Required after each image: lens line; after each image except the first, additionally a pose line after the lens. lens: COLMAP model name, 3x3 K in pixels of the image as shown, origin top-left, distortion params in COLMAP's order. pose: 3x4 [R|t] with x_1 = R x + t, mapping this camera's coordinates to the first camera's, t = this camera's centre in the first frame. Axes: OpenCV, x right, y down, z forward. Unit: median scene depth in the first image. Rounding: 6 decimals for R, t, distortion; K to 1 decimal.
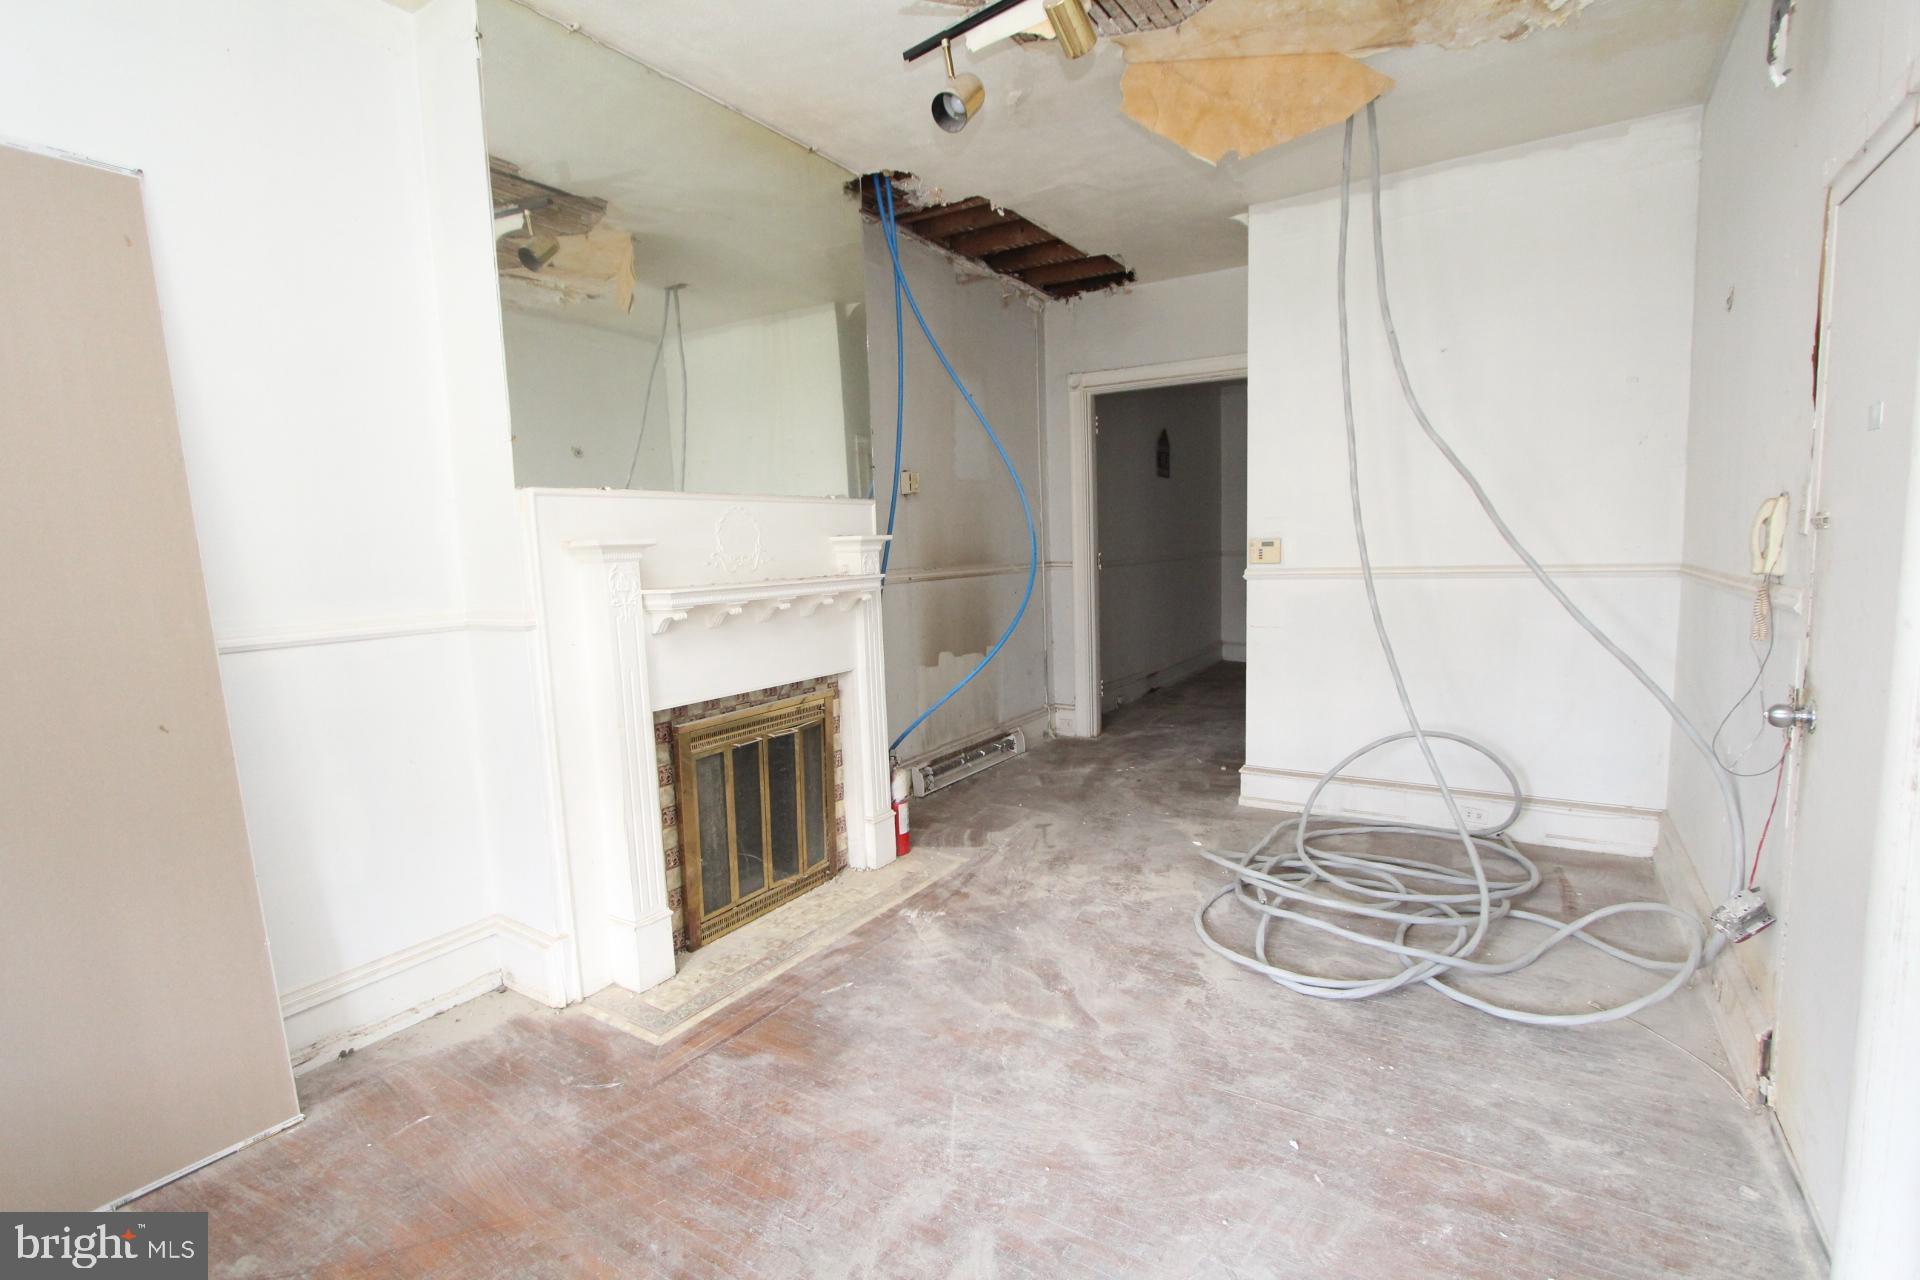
lens RADIAL K [[882.9, 0, 959.3], [0, 882.9, 646.0], [0, 0, 1]] dist [-0.016461, 0.000291]
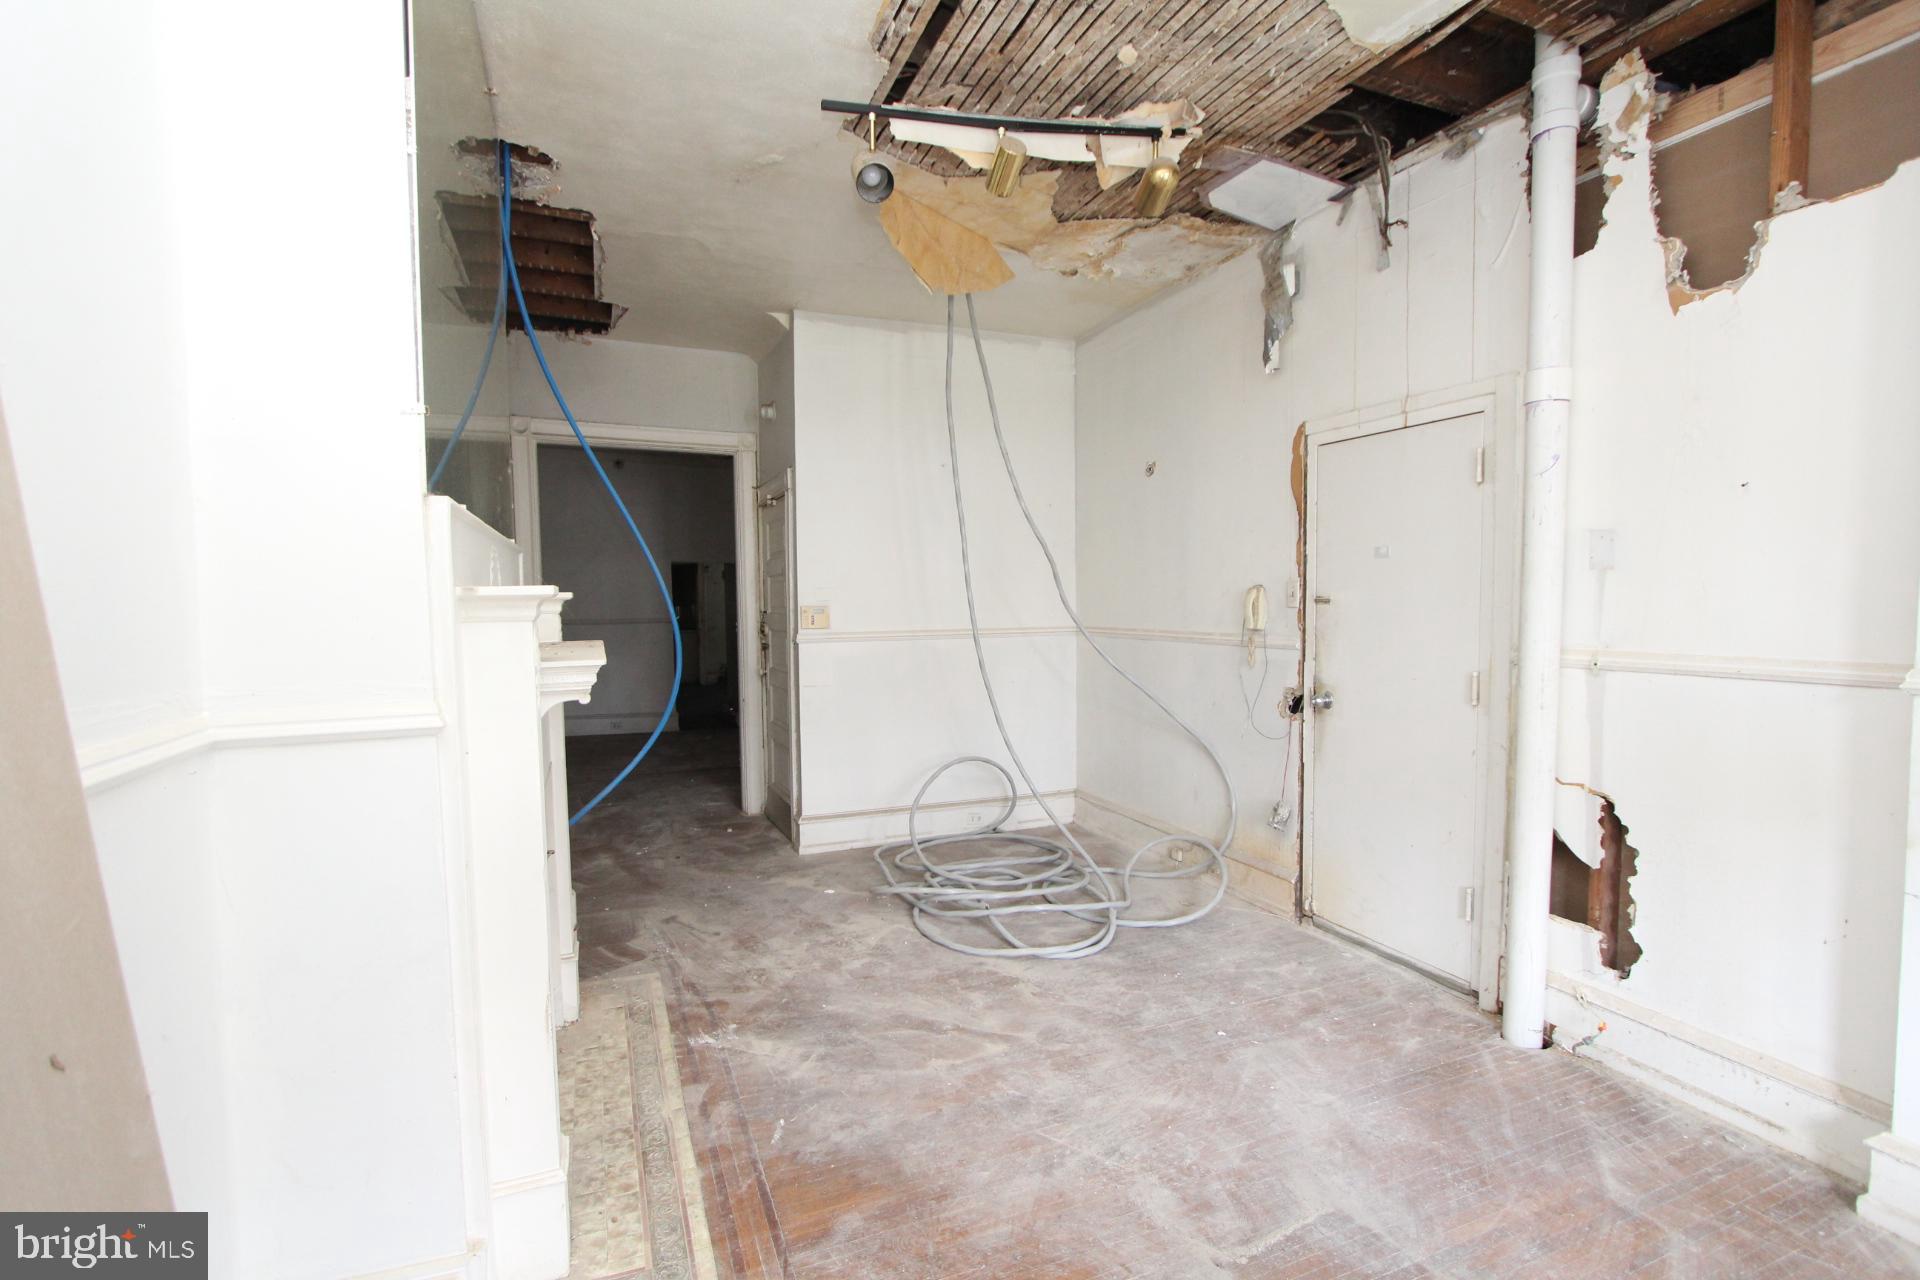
lens RADIAL K [[882.9, 0, 959.3], [0, 882.9, 646.0], [0, 0, 1]] dist [-0.016461, 0.000291]
pose [[0.570901, -0.017286, 0.820837, -0.599939], [0.084475, 0.995709, -0.037785, -0.019070], [-0.816662, 0.090912, 0.569911, 0.289291]]
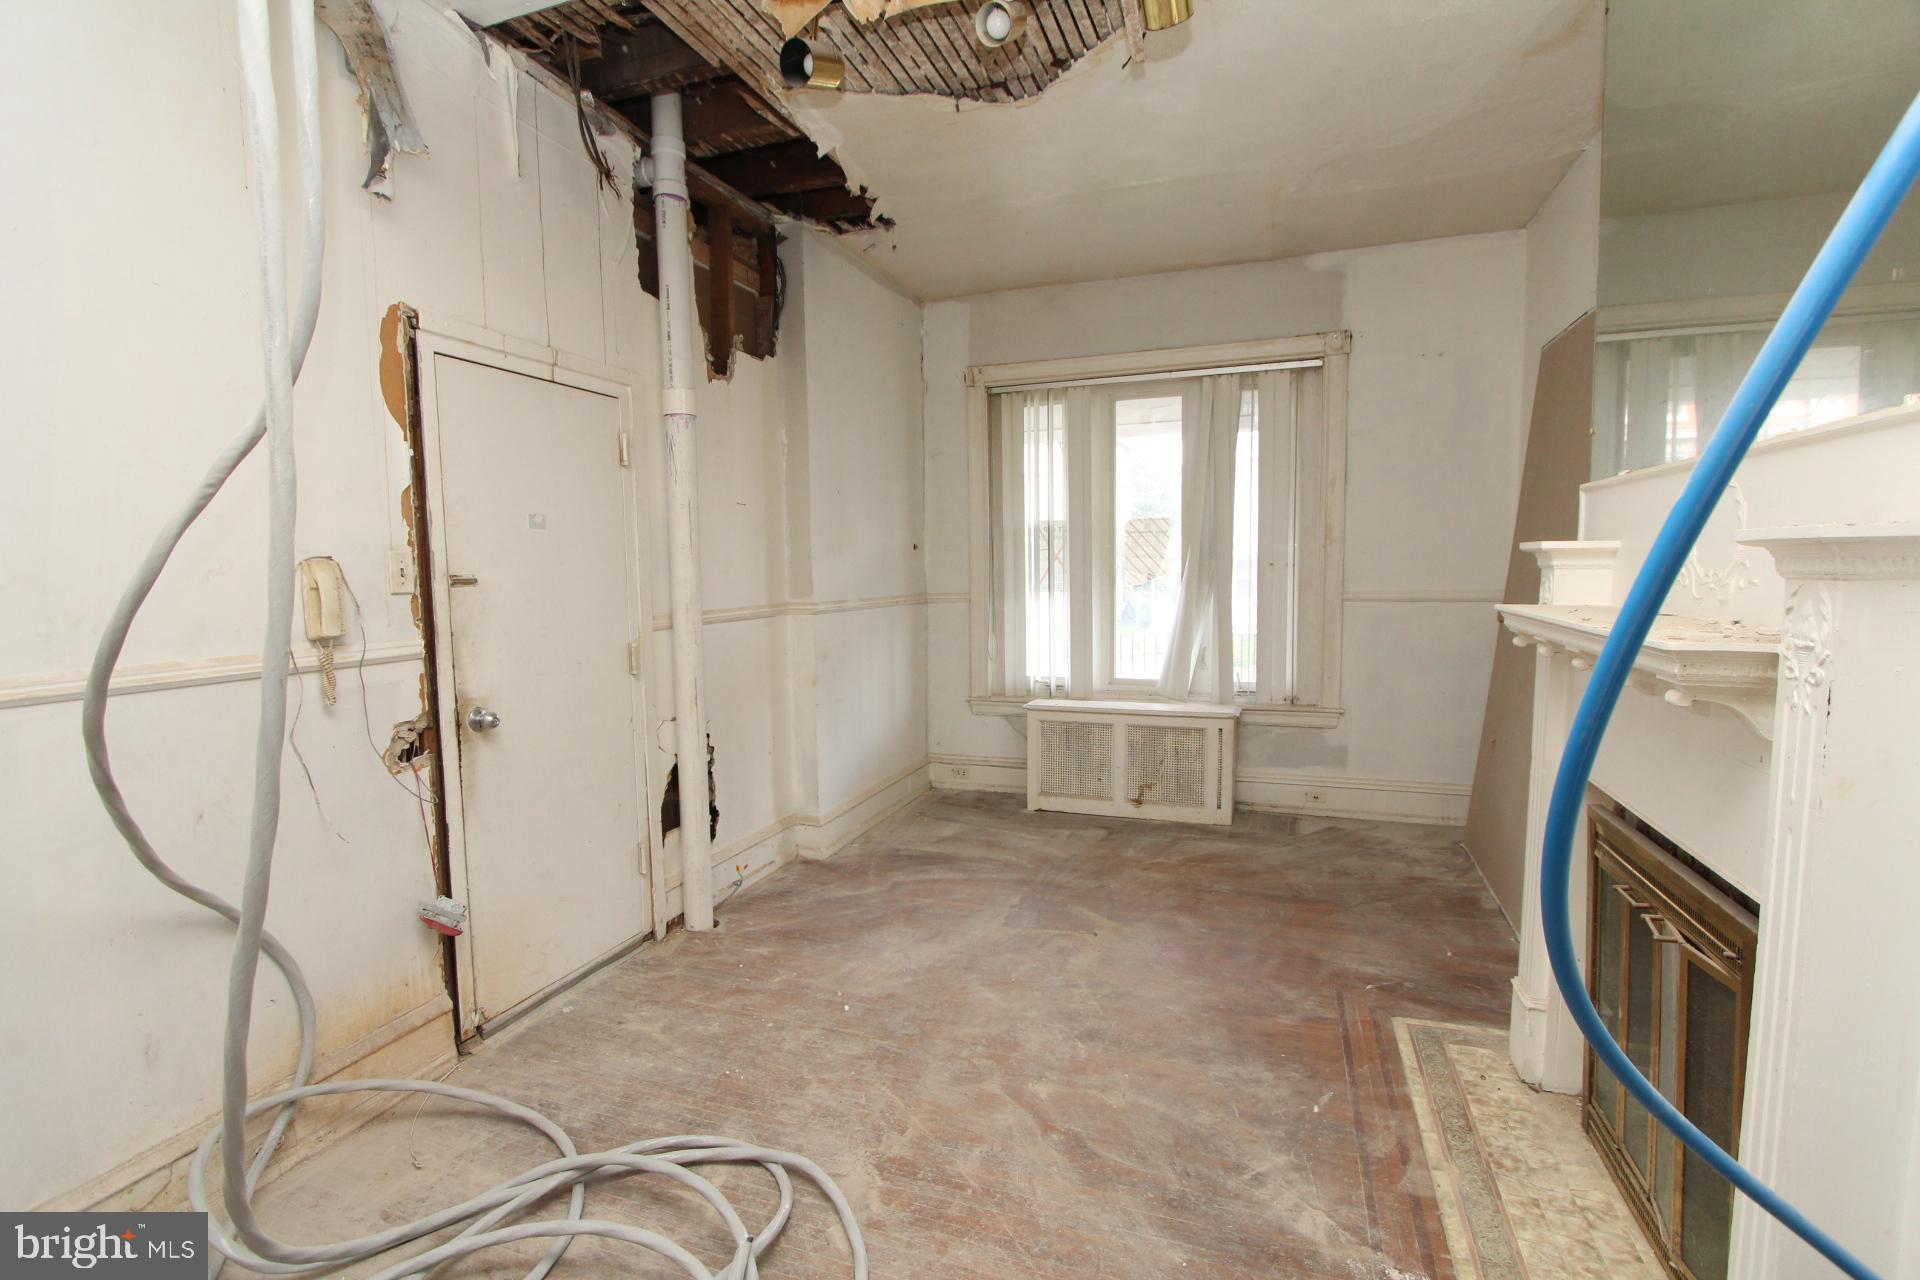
lens RADIAL K [[882.9, 0, 959.3], [0, 882.9, 646.0], [0, 0, 1]] dist [-0.016461, 0.000291]
pose [[-0.973007, 0.069923, -0.219925, 0.284366], [0.022846, 0.977497, 0.209711, -0.170350], [0.229640, 0.199026, -0.952709, 1.353832]]
